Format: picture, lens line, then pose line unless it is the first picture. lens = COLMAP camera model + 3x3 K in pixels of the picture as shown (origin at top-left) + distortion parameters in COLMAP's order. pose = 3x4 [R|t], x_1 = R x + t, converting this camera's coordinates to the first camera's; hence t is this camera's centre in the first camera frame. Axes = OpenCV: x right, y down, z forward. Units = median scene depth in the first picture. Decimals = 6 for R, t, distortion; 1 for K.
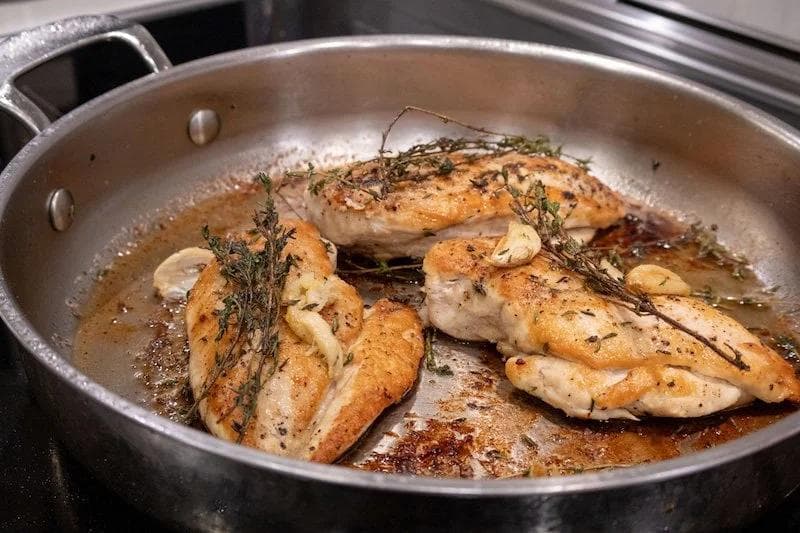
lens RADIAL K [[1061.6, 0, 400.0], [0, 1061.6, 266.5], [0, 0, 1]] dist [0.014680, 0.057546]
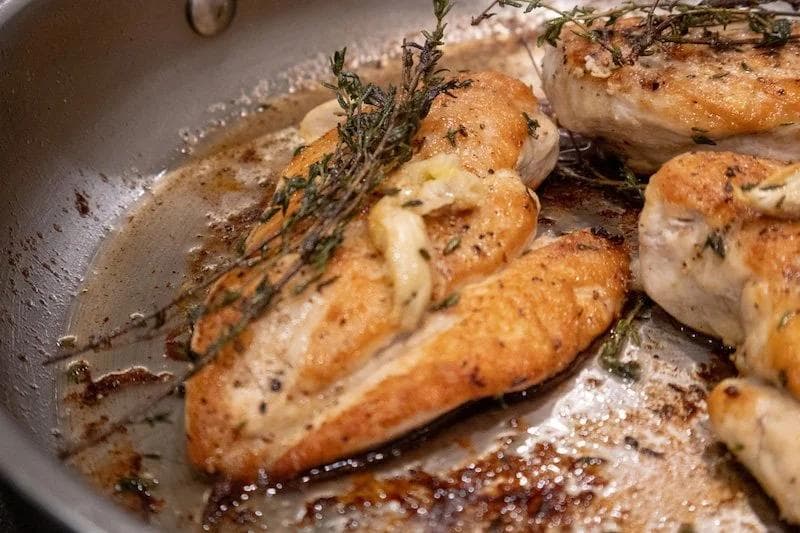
lens RADIAL K [[1193.5, 0, 400.0], [0, 1193.5, 266.5], [0, 0, 1]] dist [-0.012875, 0.024051]
pose [[0.861374, 0.240736, -0.447304, 0.213614], [-0.210279, 0.970565, 0.117417, -0.005520], [0.462404, -0.007081, 0.886641, 0.380430]]
